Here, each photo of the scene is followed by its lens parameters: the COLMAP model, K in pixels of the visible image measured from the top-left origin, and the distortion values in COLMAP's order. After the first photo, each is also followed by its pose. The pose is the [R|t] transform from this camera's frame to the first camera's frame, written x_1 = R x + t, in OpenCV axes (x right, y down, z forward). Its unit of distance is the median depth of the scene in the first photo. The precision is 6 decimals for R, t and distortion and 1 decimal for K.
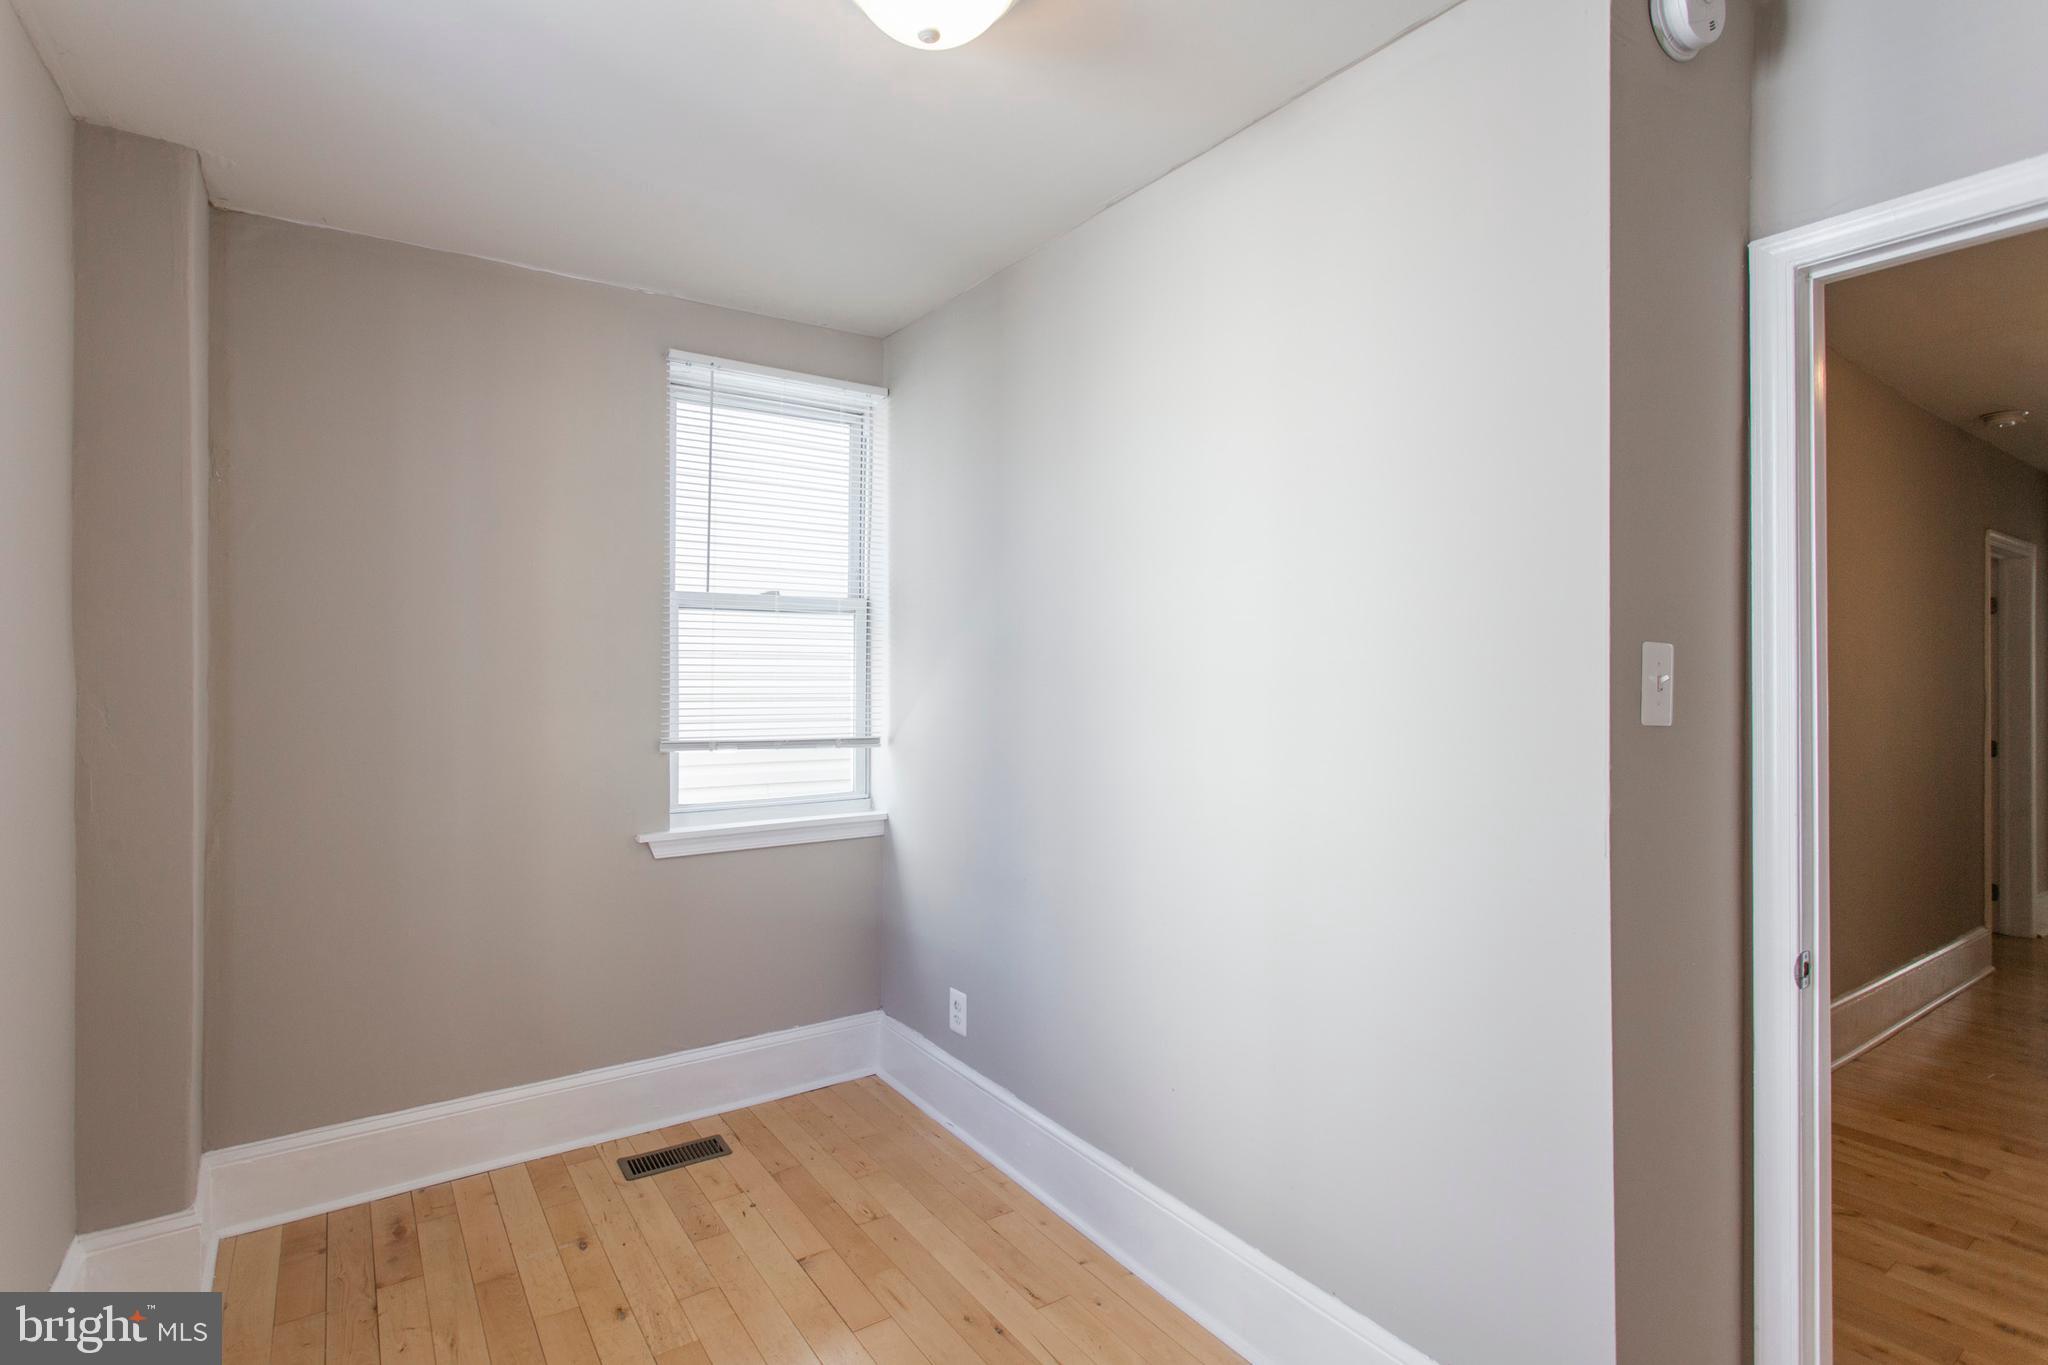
lens RADIAL K [[976.5, 0, 985.3], [0, 976.5, 691.0], [0, 0, 1]] dist [-0.016438, 0.000605]
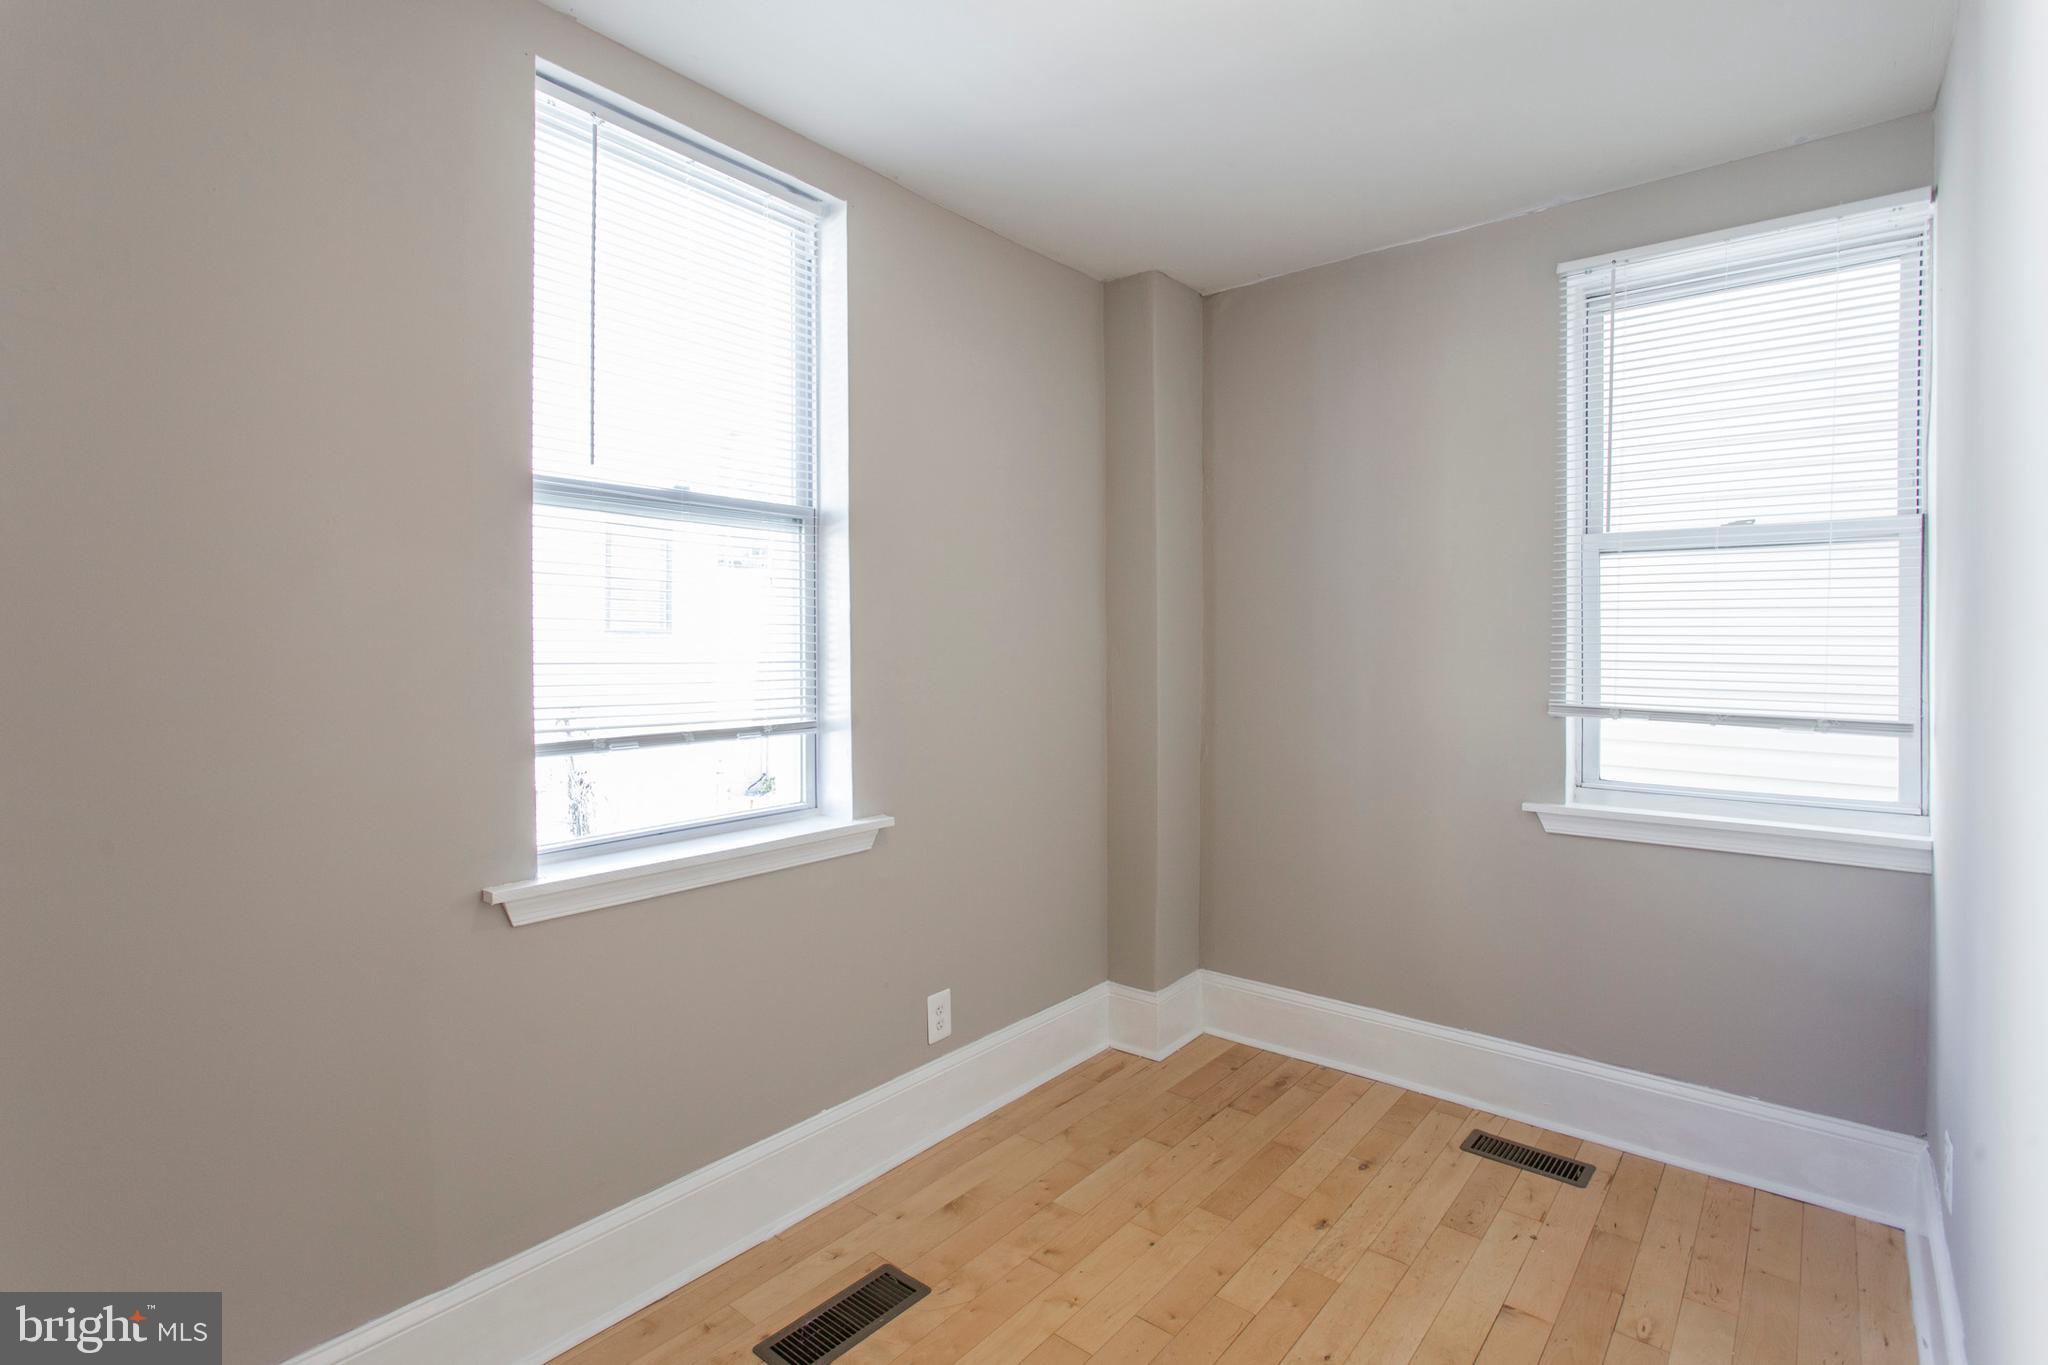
lens RADIAL K [[1003.7, 0, 1010.3], [0, 1003.7, 663.6], [0, 0, 1]] dist [-0.015287, 0.009072]
pose [[0.279736, 0.030610, -0.959589, 0.443078], [-0.015812, 0.999503, 0.027274, -0.002939], [0.959947, 0.007544, 0.280081, 0.273839]]
